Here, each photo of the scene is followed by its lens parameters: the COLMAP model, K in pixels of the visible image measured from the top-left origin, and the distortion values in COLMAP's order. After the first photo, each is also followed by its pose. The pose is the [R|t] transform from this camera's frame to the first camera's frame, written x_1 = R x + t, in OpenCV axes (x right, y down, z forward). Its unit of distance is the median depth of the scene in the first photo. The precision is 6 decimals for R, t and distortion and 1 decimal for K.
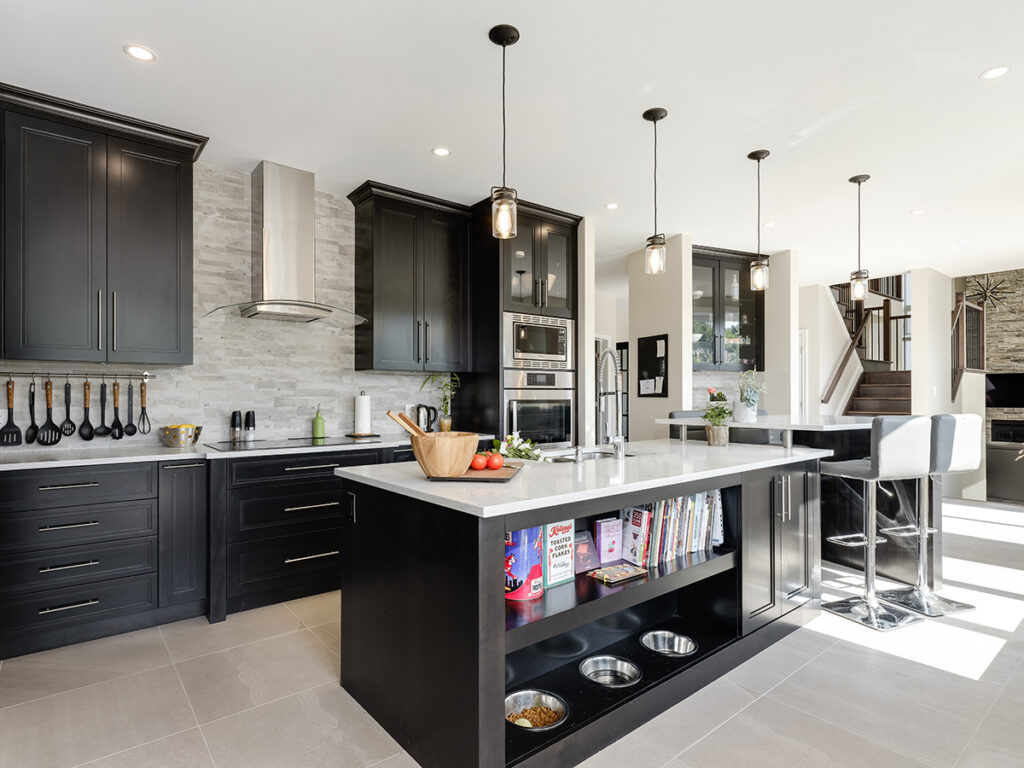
lens RADIAL K [[553.8, 0, 515.0], [0, 553.8, 390.6], [0, 0, 1]] dist [-0.000152, 0.000356]
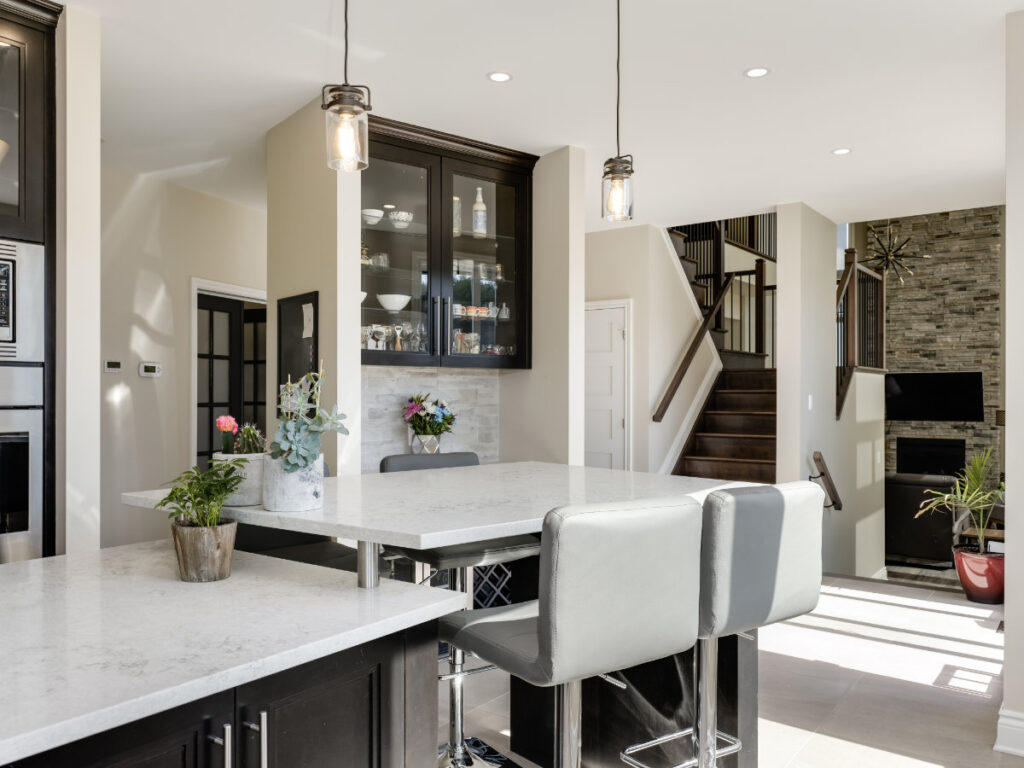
lens RADIAL K [[793.7, 0, 515.3], [0, 793.7, 390.1], [0, 0, 1]] dist [-0.000853, -0.005001]
pose [[0.968606, 0.004488, 0.248561, 0.181343], [-0.005178, 0.999984, 0.002123, -0.011296], [-0.248548, -0.003344, 0.968614, 0.184119]]
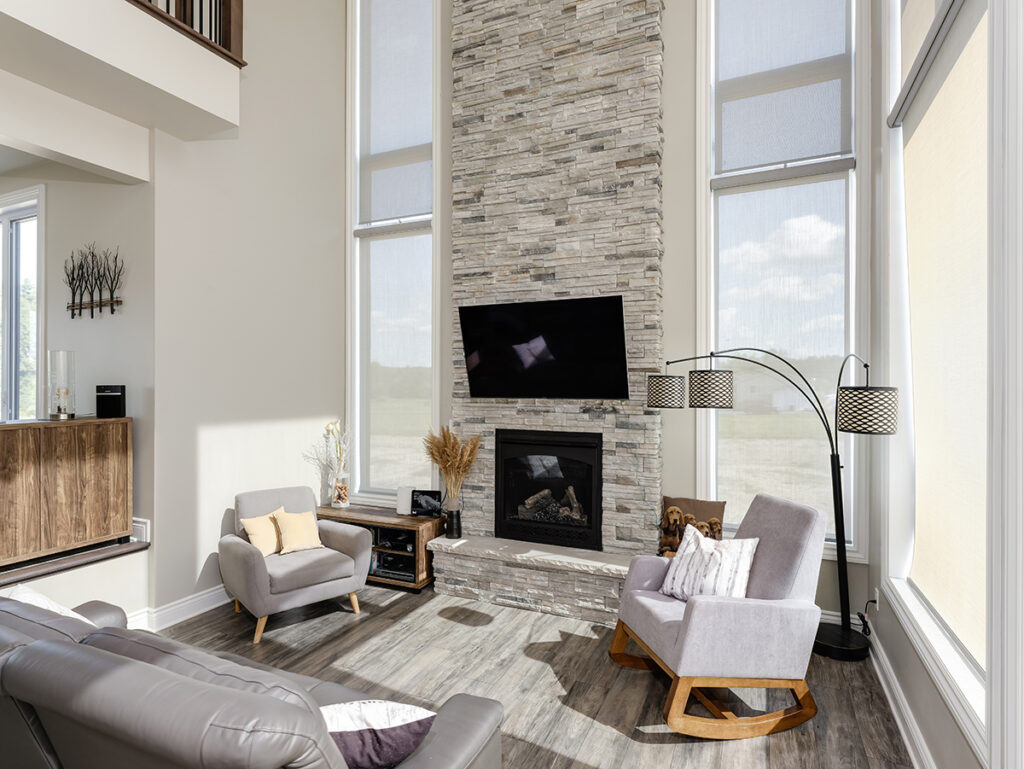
lens RADIAL K [[553.8, 0, 511.0], [0, 553.8, 378.3], [0, 0, 1]] dist [-0.000152, 0.000356]
pose [[0.899082, 0.000534, 0.437780, 0.976973], [-0.004583, 0.999956, 0.008193, 0.018834], [-0.437757, -0.009373, 0.899045, 0.898753]]
